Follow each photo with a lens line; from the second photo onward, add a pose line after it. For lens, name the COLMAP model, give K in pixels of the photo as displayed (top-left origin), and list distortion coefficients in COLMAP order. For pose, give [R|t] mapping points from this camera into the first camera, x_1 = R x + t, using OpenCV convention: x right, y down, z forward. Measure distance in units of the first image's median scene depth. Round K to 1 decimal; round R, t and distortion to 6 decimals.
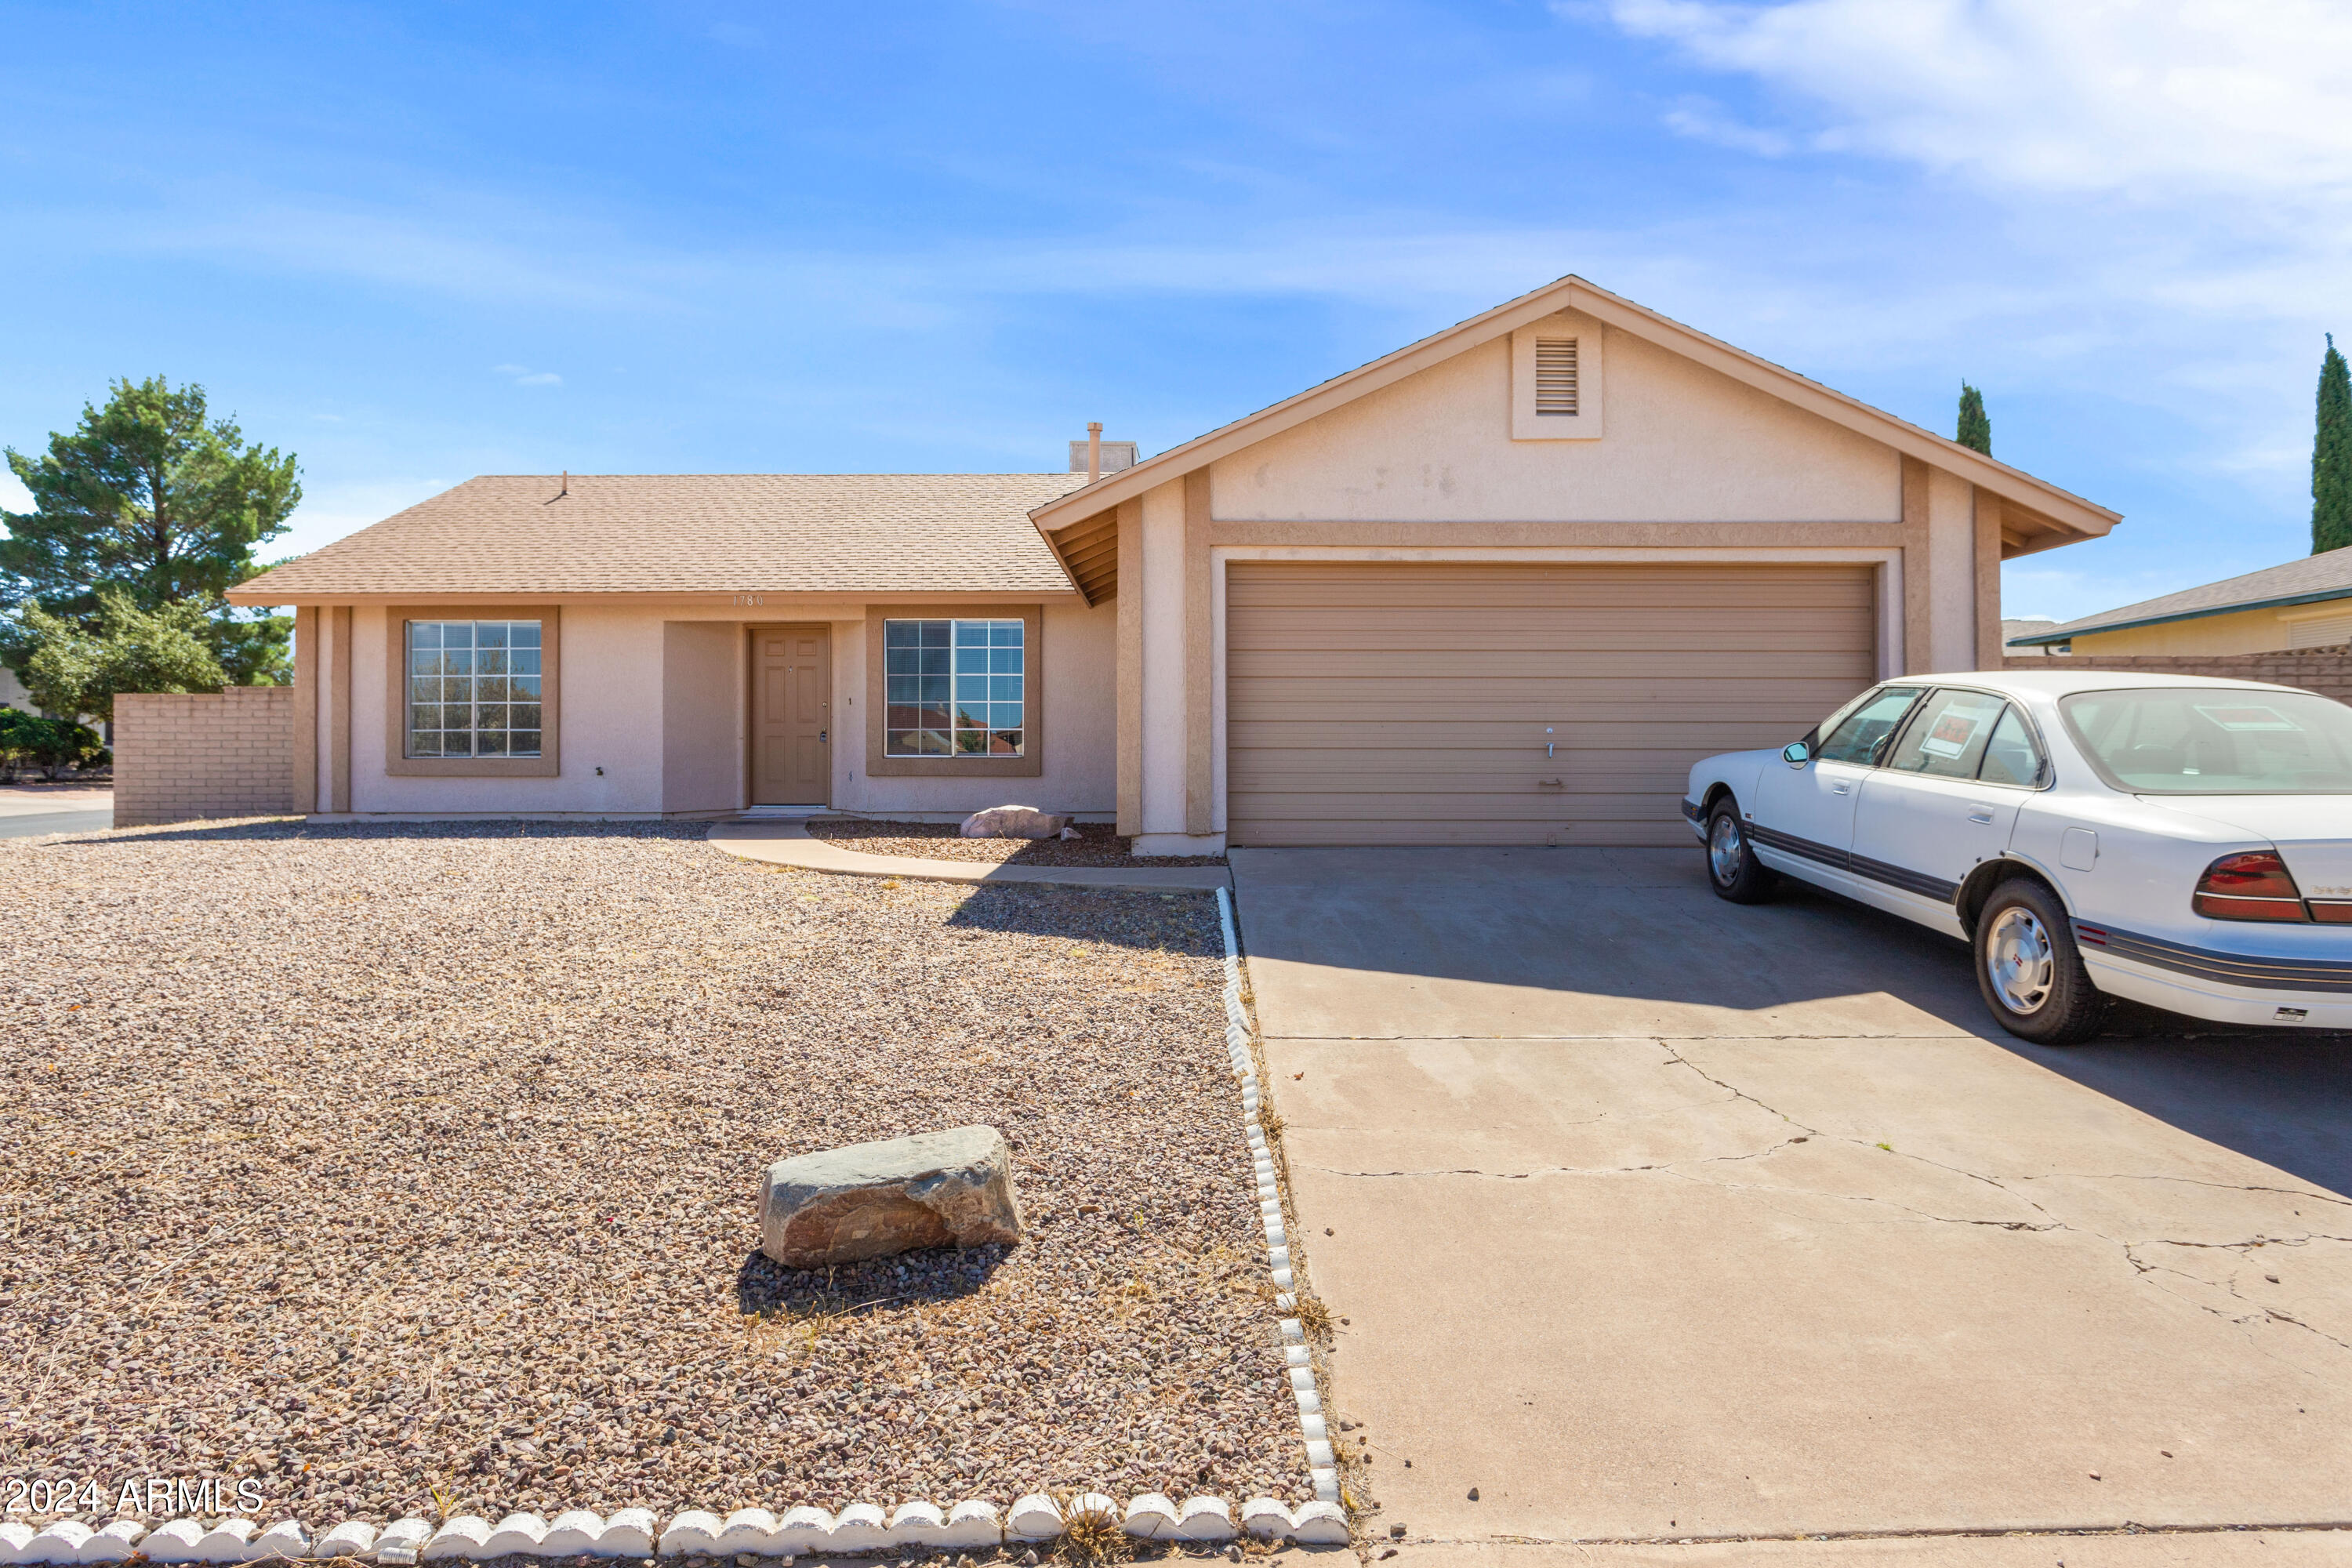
lens RADIAL K [[1436.6, 0, 1162.6], [0, 1436.6, 768.0], [0, 0, 1]] dist [-0.019102, 0.013820]
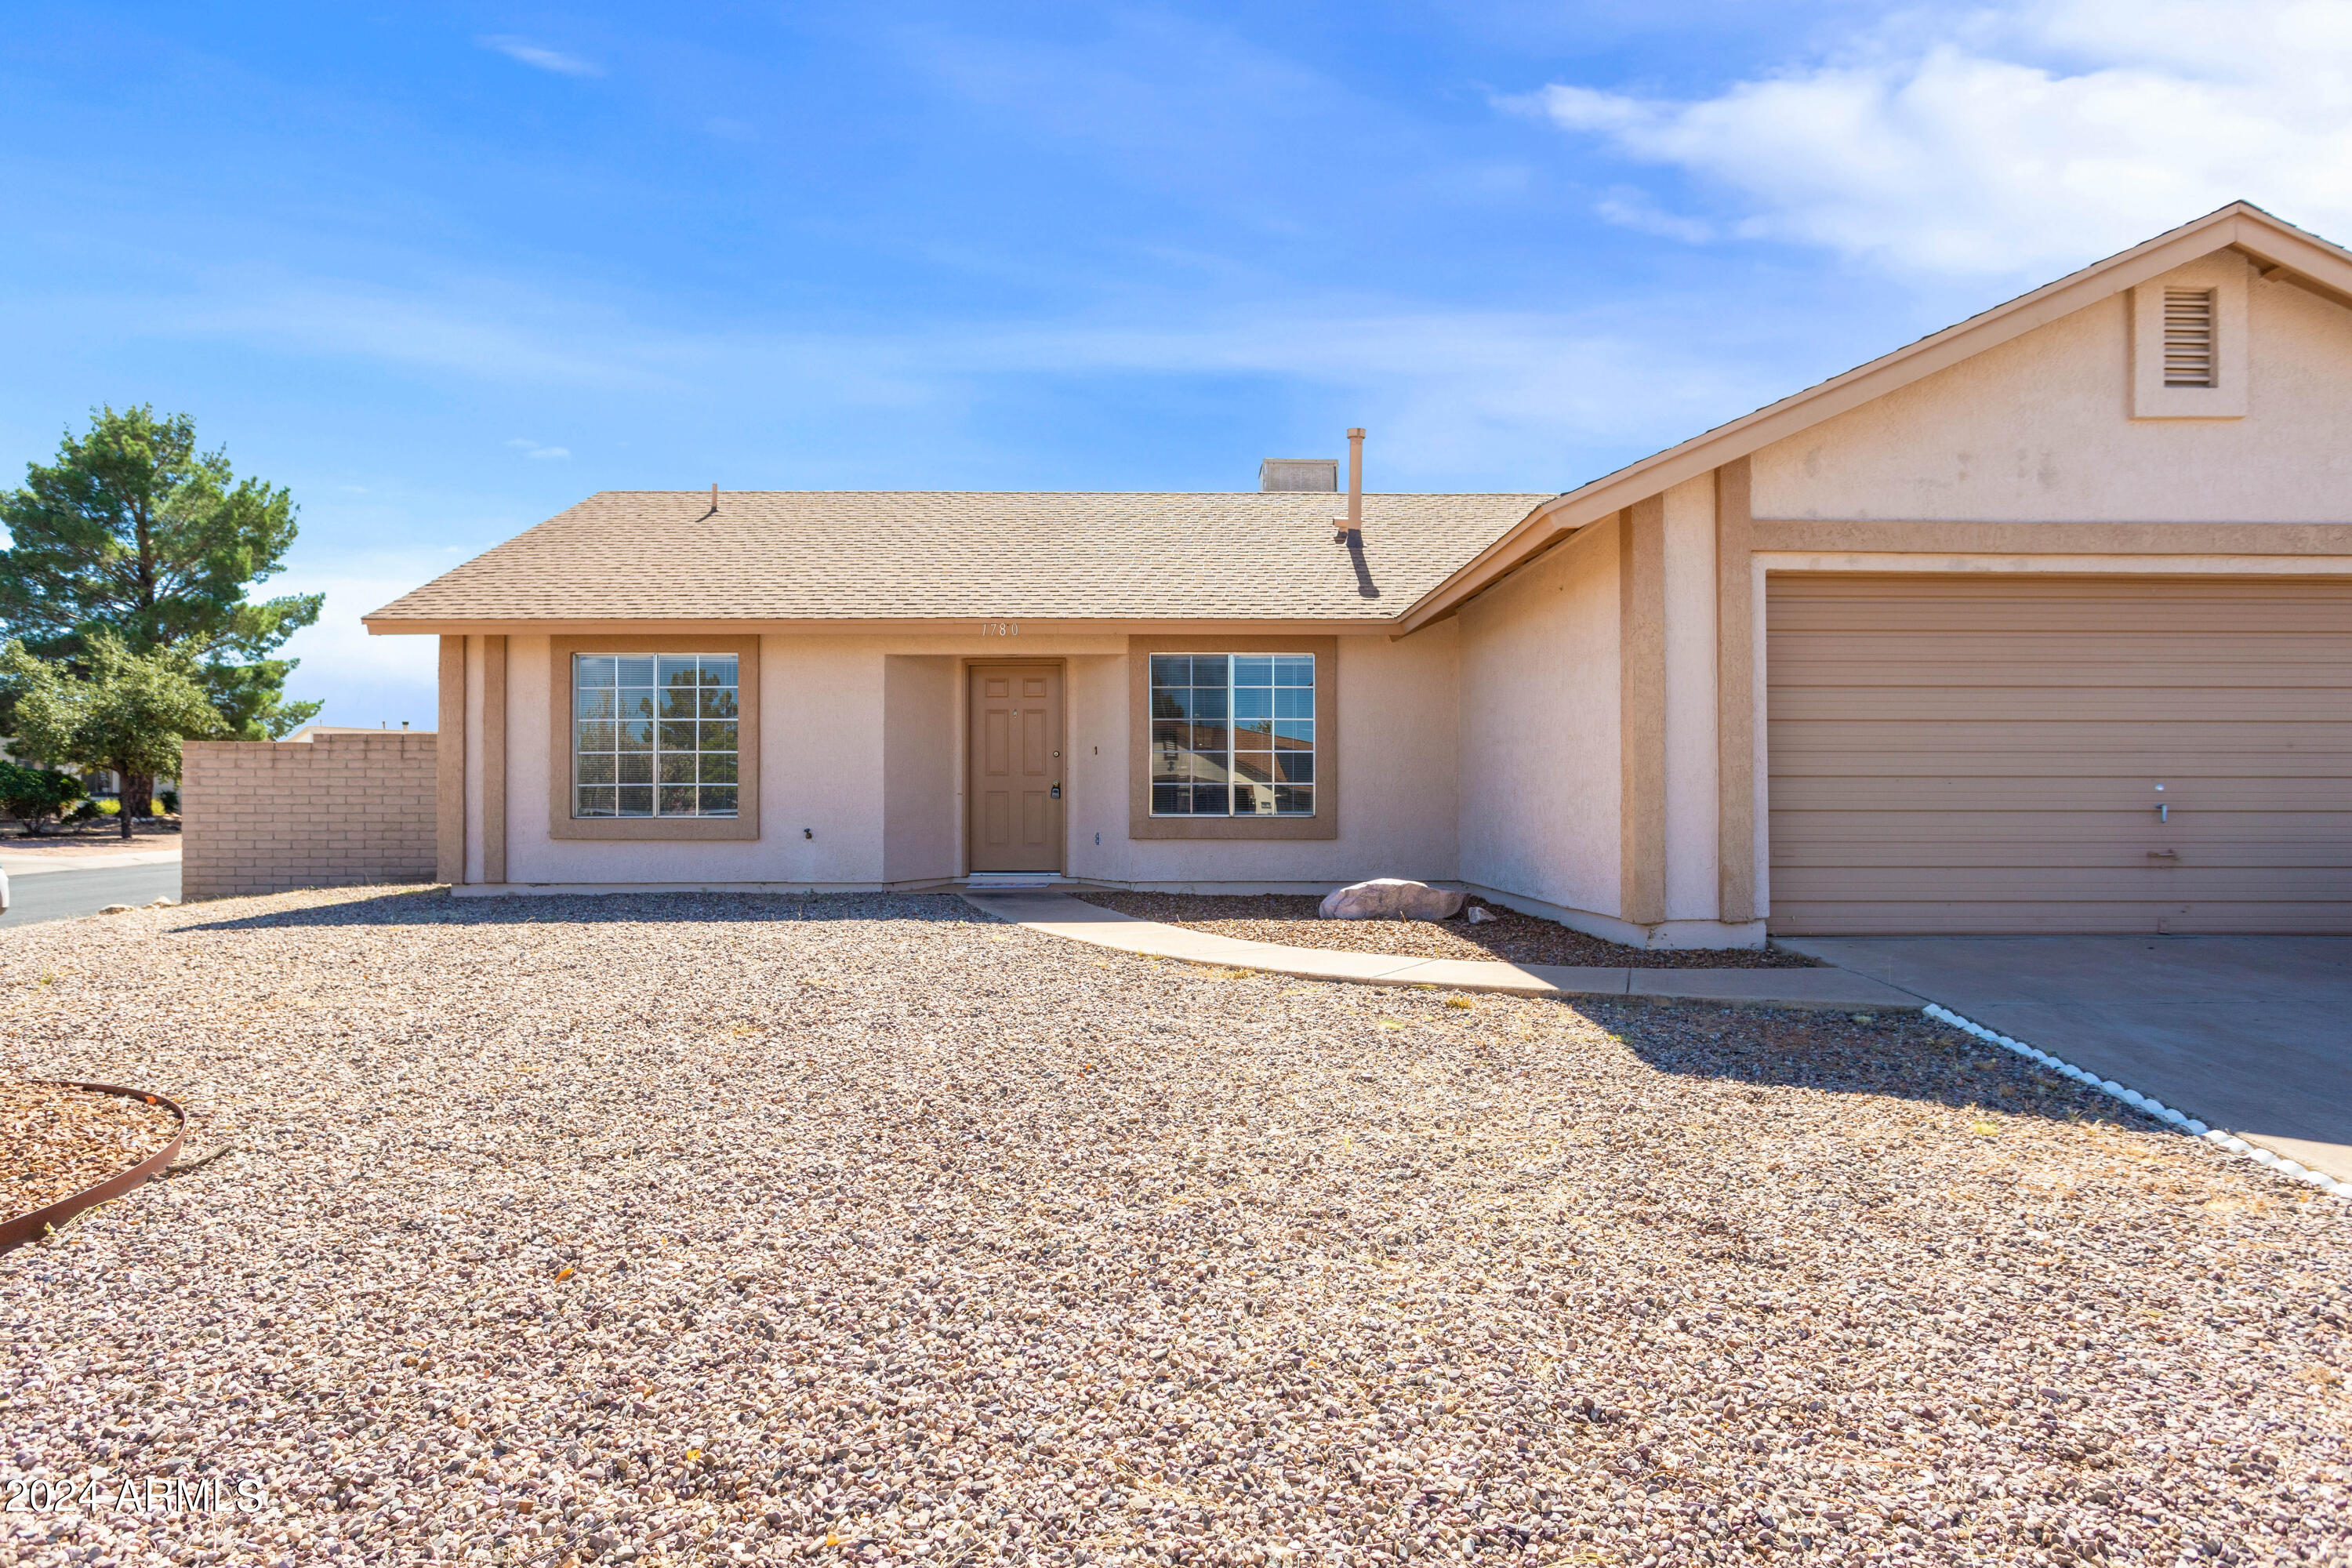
lens RADIAL K [[1436.6, 0, 1150.5], [0, 1436.6, 805.0], [0, 0, 1]] dist [-0.019102, 0.013820]
pose [[0.999739, 0.000345, 0.022845, -0.211902], [-0.000127, 0.999954, -0.009547, -0.006505], [-0.022847, 0.009541, 0.999693, 0.158166]]
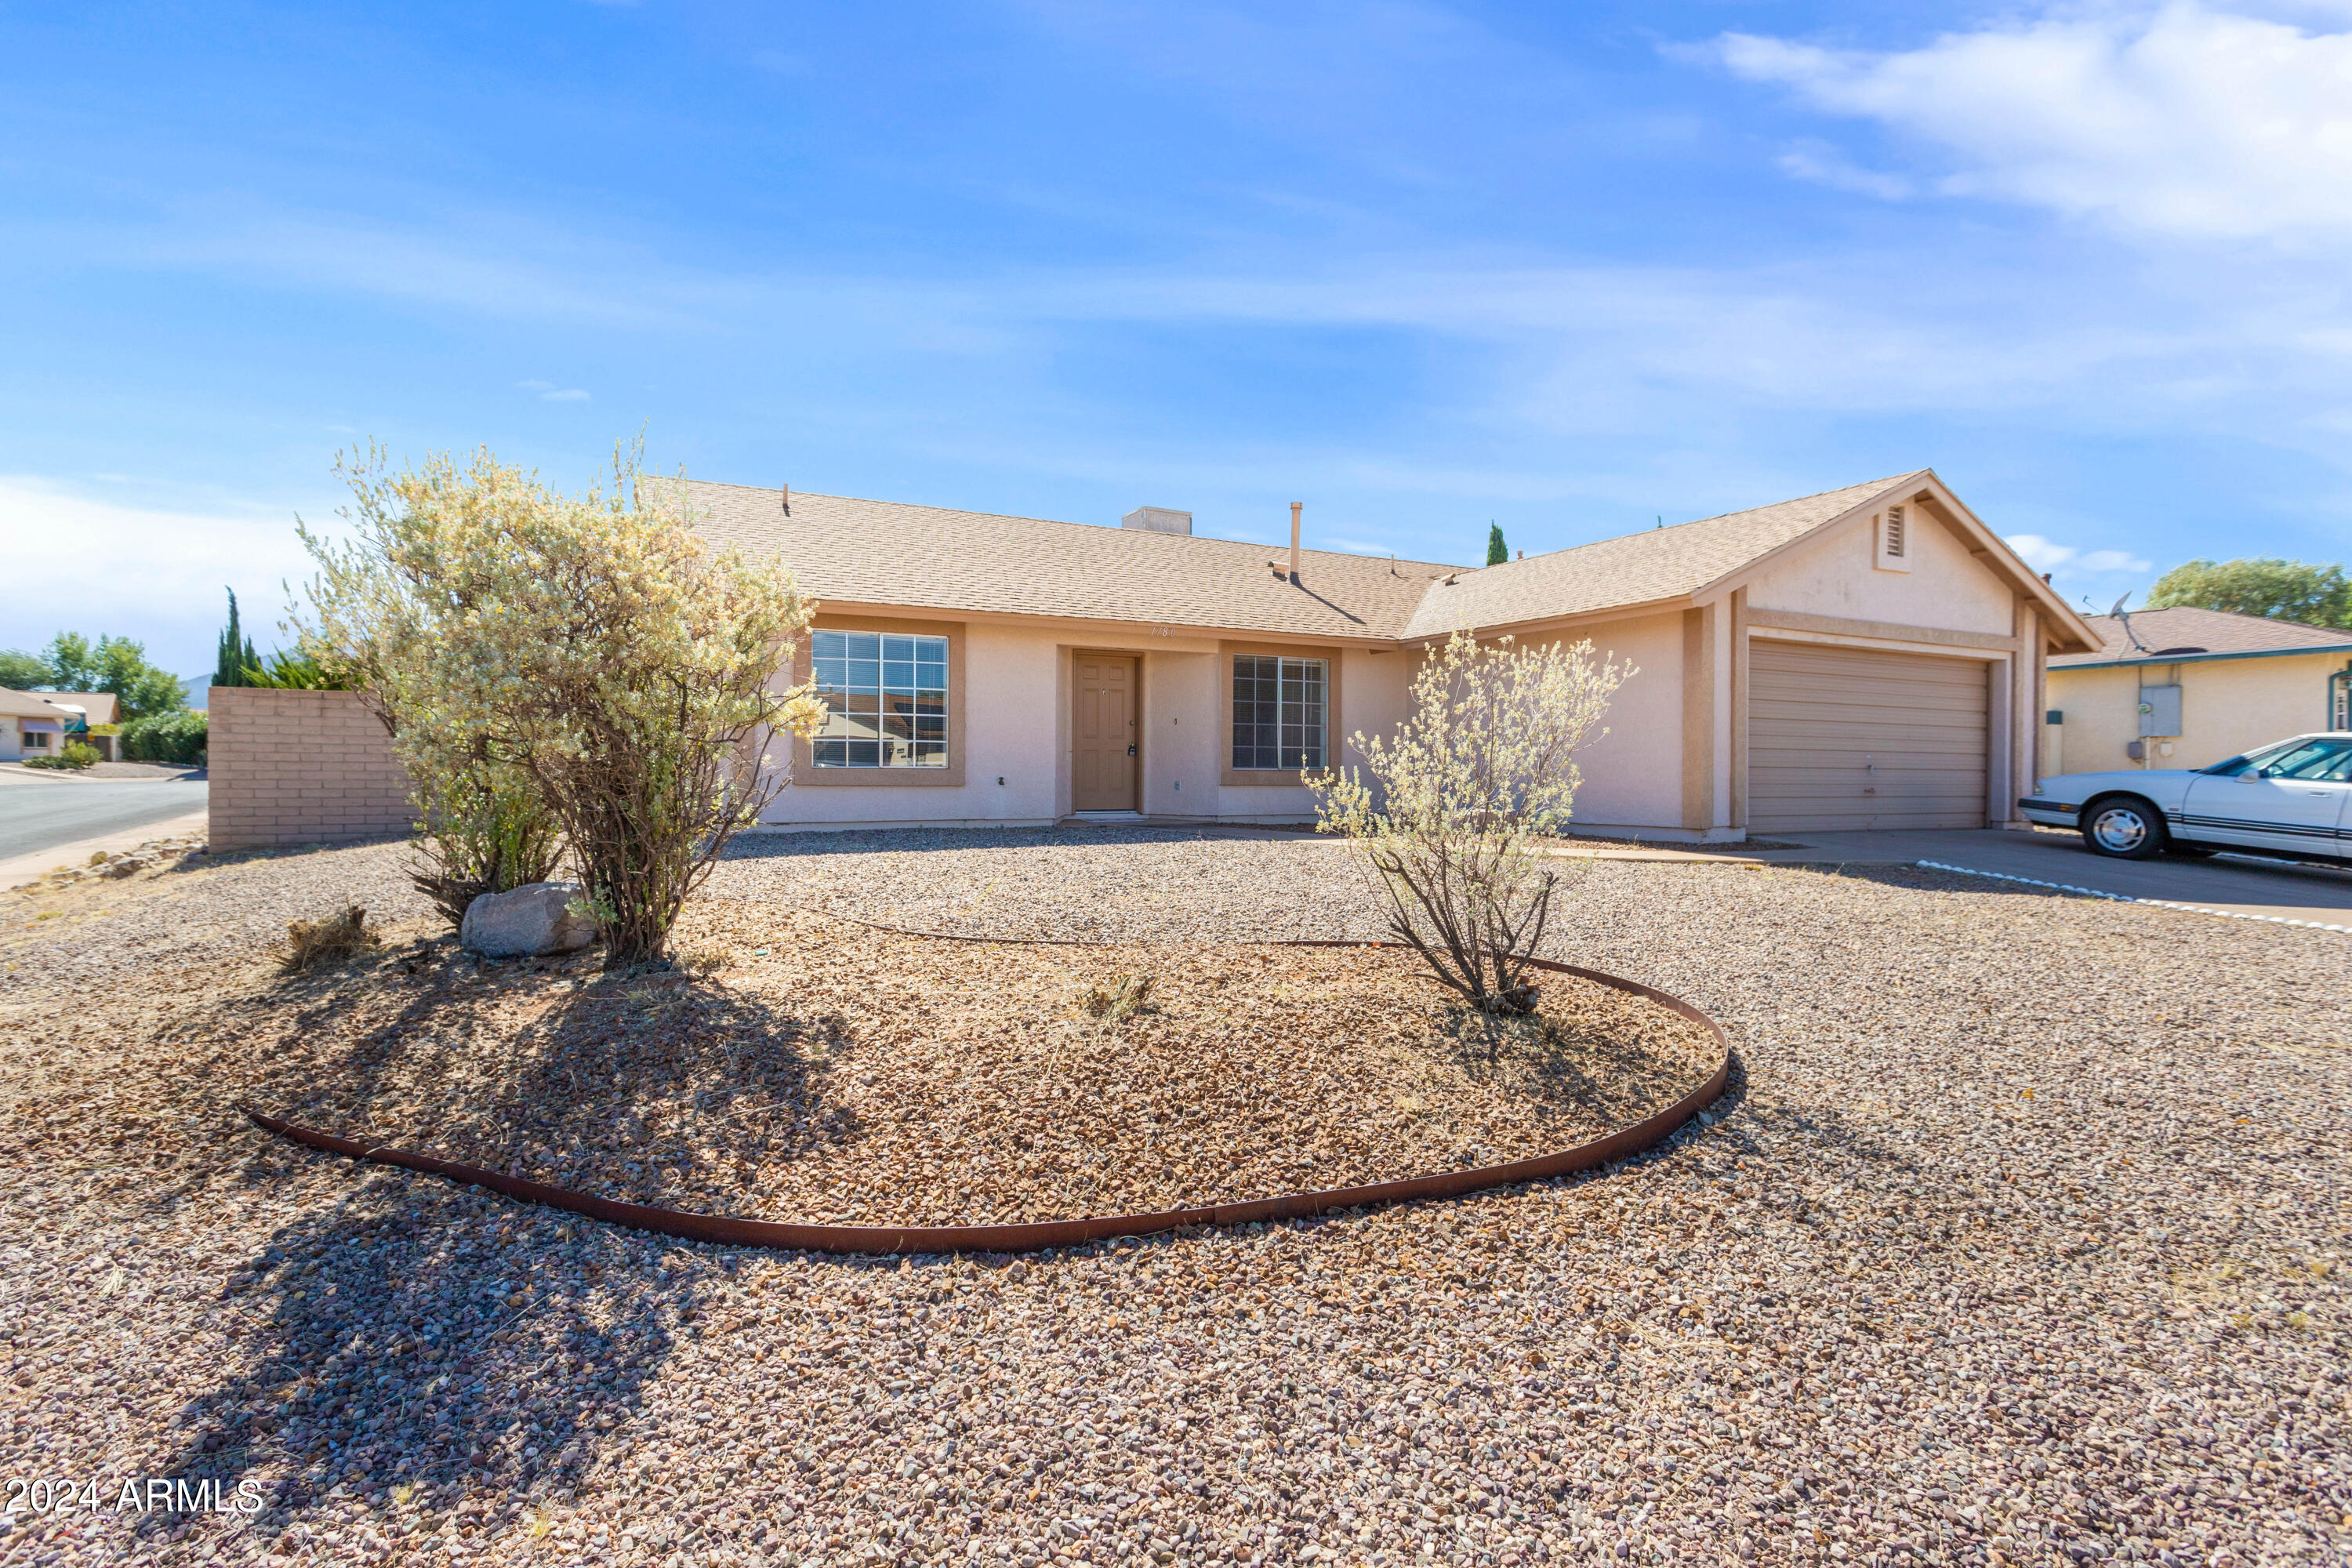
lens RADIAL K [[1126.2, 0, 1177.3], [0, 1126.2, 792.3], [0, 0, 1]] dist [-0.004660, 0.000572]
pose [[0.879625, -0.005697, 0.475634, -0.676995], [-0.004002, 0.999804, 0.019378, -0.006138], [-0.475651, -0.018949, 0.879430, 0.196678]]
